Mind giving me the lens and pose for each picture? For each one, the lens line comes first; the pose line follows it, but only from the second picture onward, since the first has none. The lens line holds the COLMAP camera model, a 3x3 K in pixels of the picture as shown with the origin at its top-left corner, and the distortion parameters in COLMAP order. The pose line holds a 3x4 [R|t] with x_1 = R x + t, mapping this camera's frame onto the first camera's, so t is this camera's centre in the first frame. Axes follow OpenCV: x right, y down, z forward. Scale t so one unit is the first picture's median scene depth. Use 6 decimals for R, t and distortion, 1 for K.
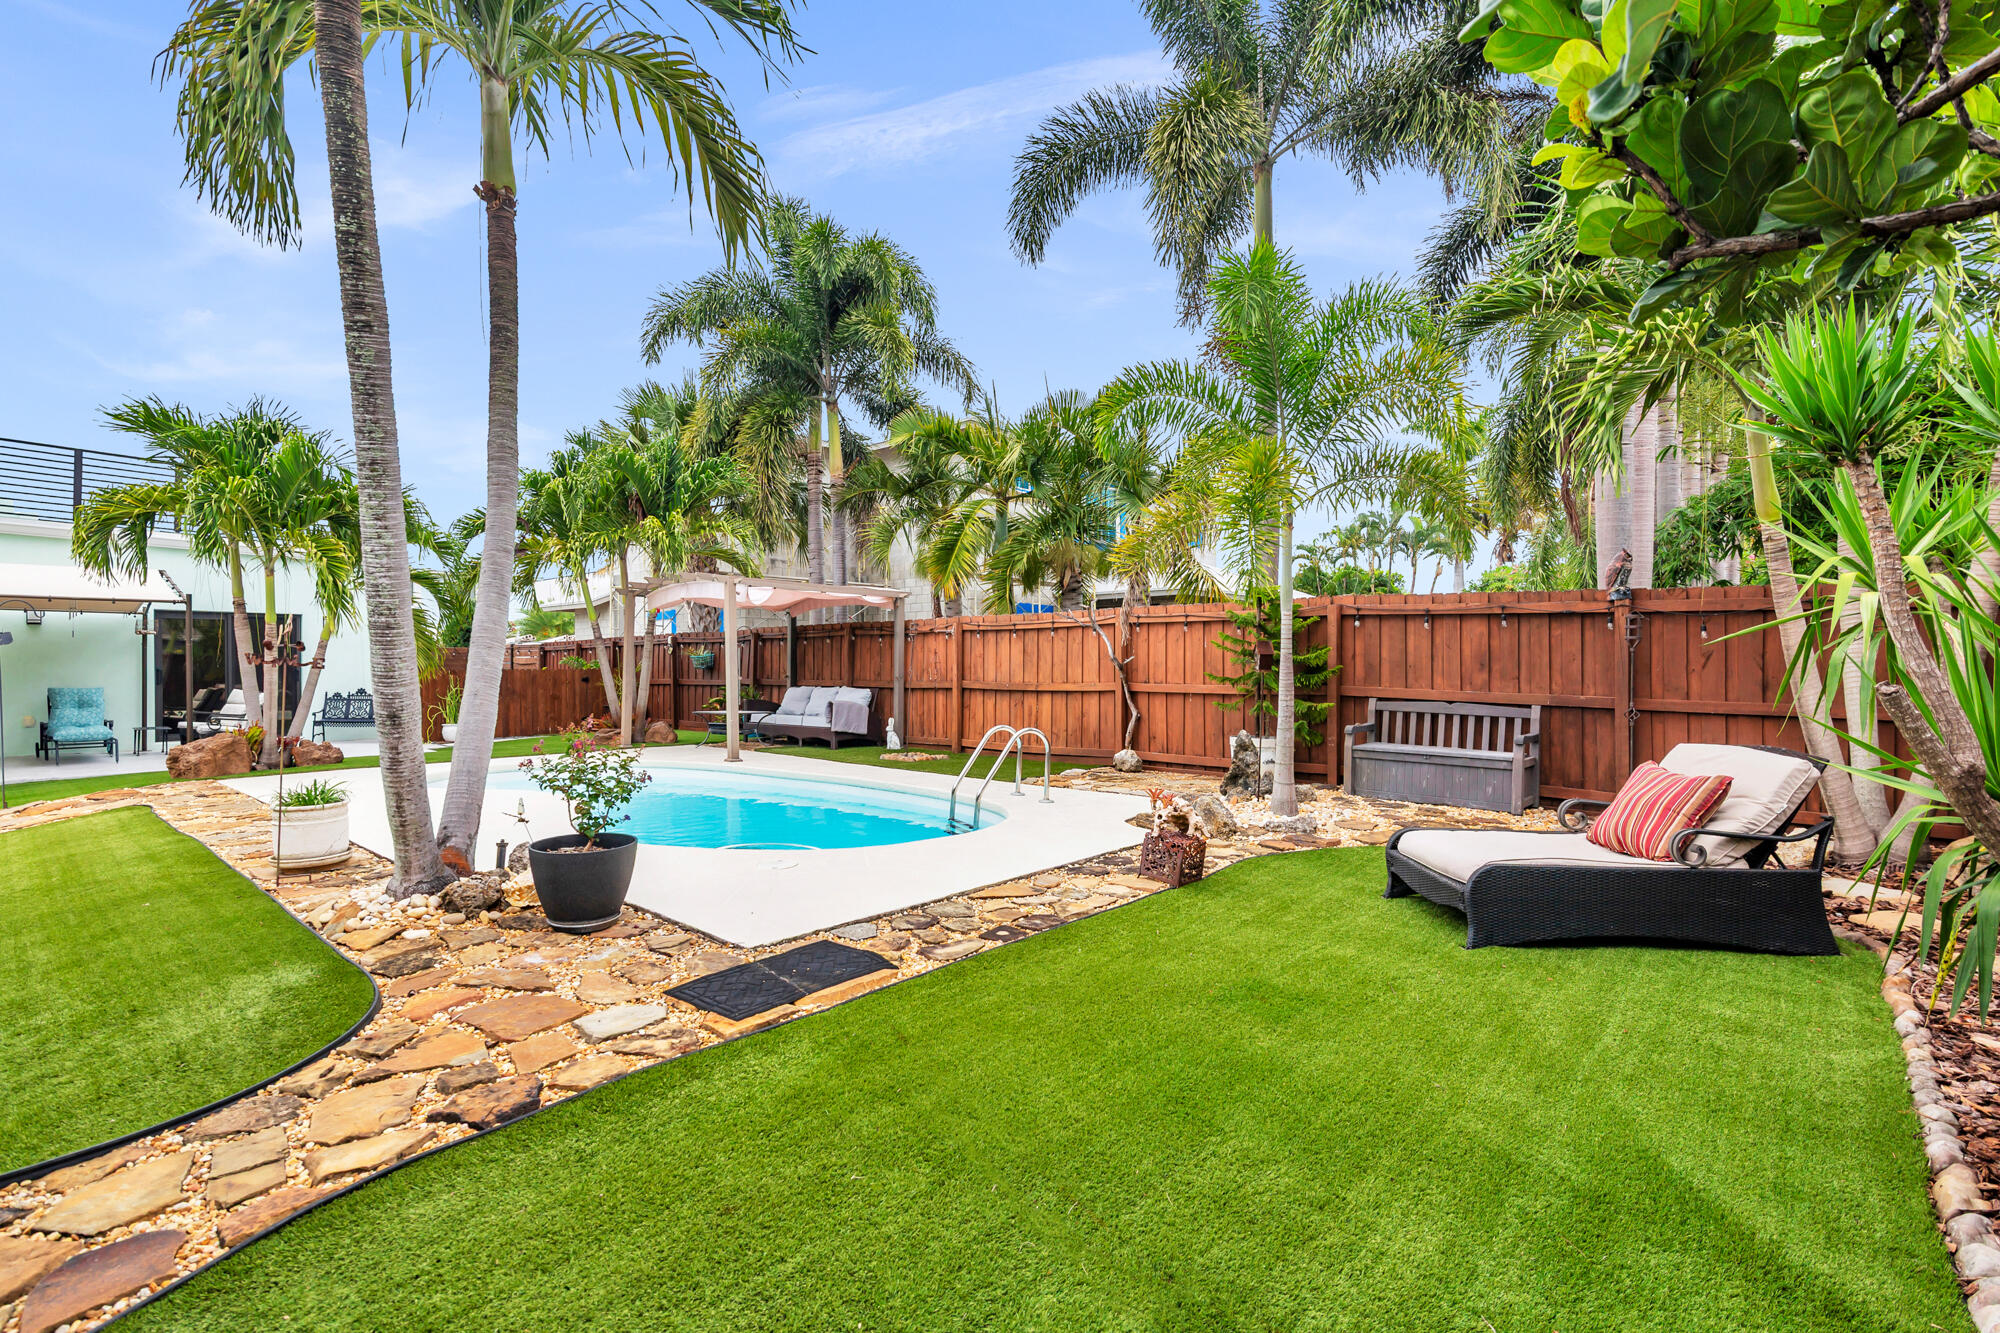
lens RADIAL K [[909.5, 0, 1003.1], [0, 909.5, 655.9], [0, 0, 1]] dist [0.000283, -0.000352]
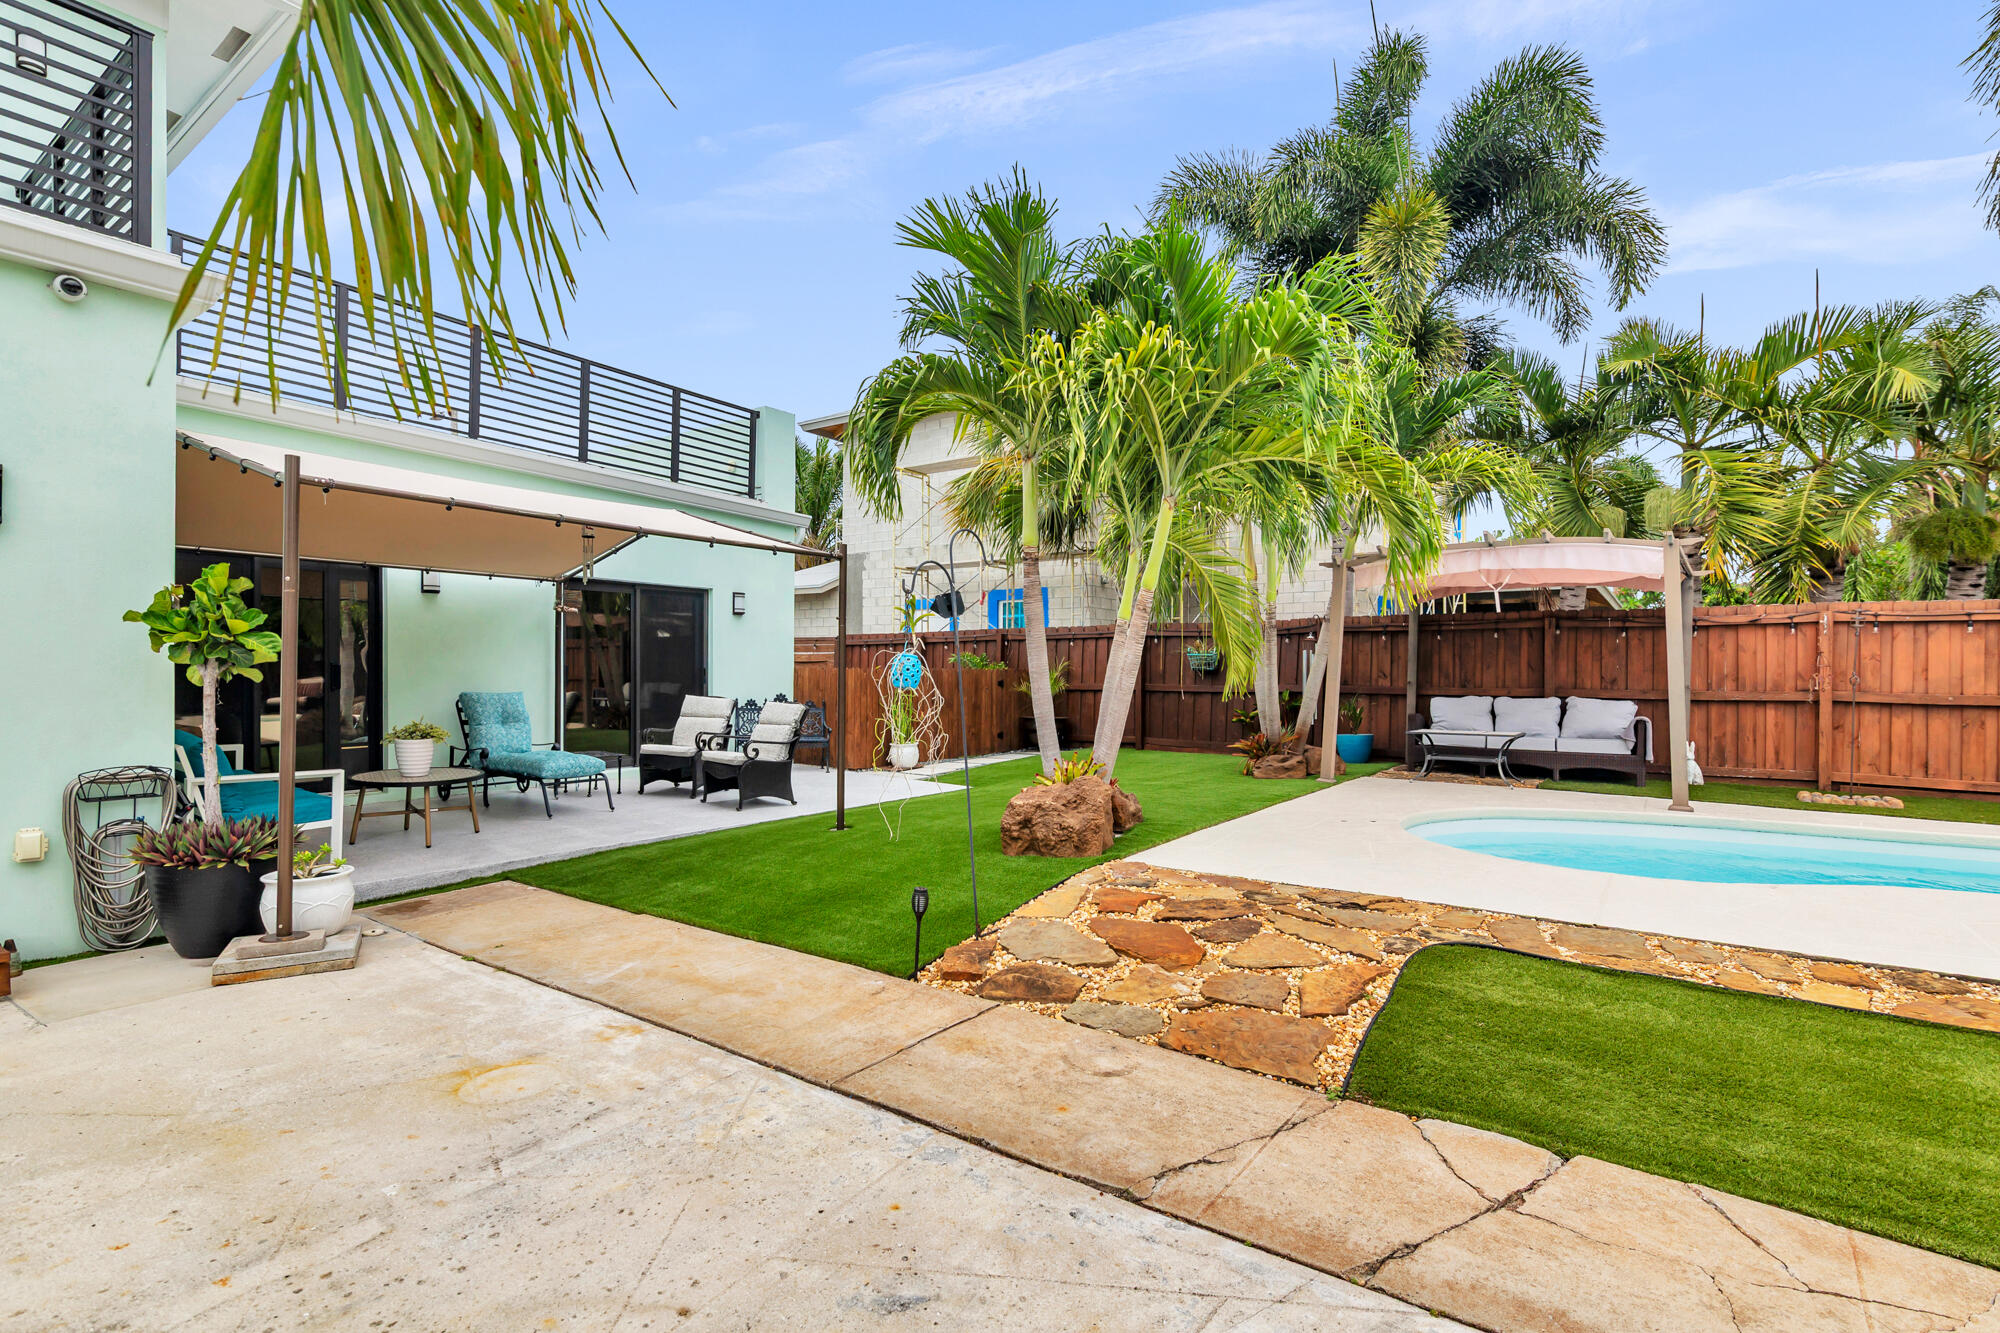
lens RADIAL K [[909.5, 0, 990.8], [0, 909.5, 676.3], [0, 0, 1]] dist [0.000283, -0.000352]
pose [[0.999998, 0.000327, -0.001837, -0.122751], [-0.000277, 0.999625, 0.027388, -0.000846], [0.001845, -0.027387, 0.999623, 0.046111]]
